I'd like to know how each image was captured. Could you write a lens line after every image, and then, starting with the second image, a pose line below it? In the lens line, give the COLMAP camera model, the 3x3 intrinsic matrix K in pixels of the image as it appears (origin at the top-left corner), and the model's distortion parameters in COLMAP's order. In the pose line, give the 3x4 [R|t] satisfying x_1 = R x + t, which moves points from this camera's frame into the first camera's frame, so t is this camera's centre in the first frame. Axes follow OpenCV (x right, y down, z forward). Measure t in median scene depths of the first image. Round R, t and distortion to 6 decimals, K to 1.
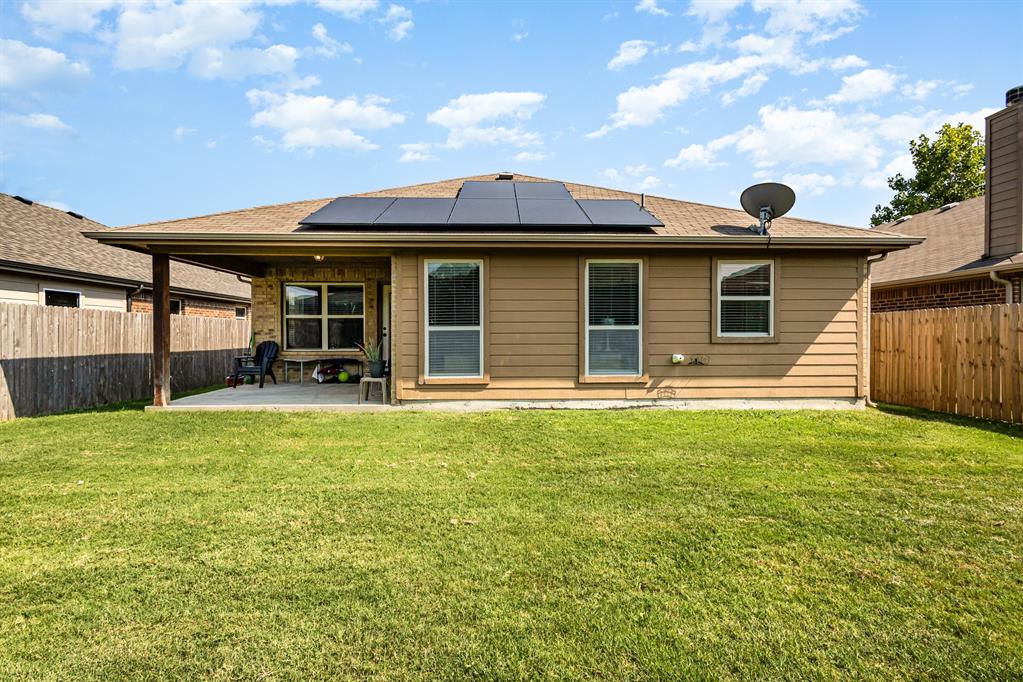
lens RADIAL K [[471.5, 0, 512.7], [0, 471.5, 339.1], [0, 0, 1]] dist [0.004854, 0.001564]
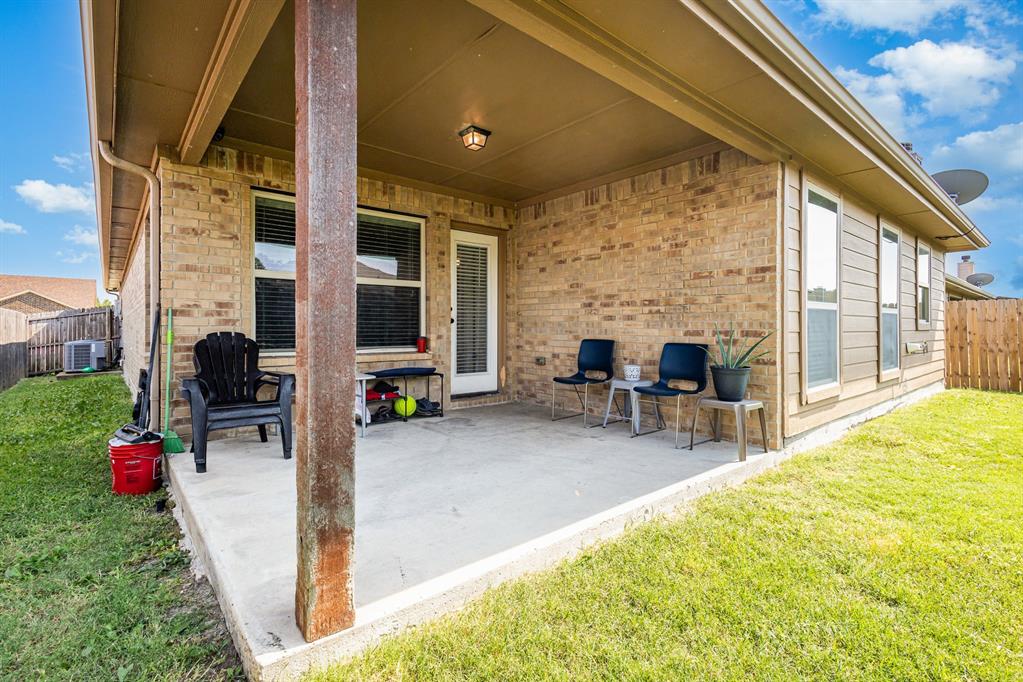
lens RADIAL K [[471.5, 0, 517.3], [0, 471.5, 330.0], [0, 0, 1]] dist [0.004854, 0.001564]
pose [[0.785507, -0.000760, 0.618852, -0.773224], [0.006523, 0.999954, -0.007051, 0.008812], [-0.618818, 0.009575, 0.785476, 0.744856]]
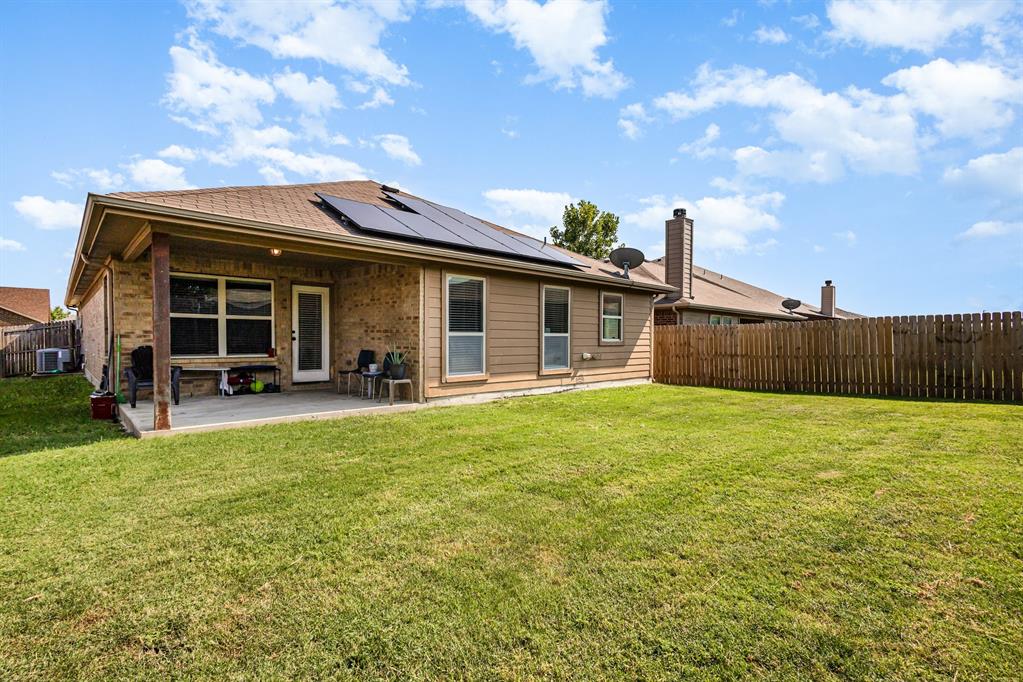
lens RADIAL K [[471.5, 0, 521.9], [0, 471.5, 351.2], [0, 0, 1]] dist [0.004854, 0.001564]
pose [[0.746000, -0.012291, 0.665833, -0.783488], [0.000519, 0.999840, 0.017875, -0.000937], [-0.665946, -0.012989, 0.745887, 0.020847]]
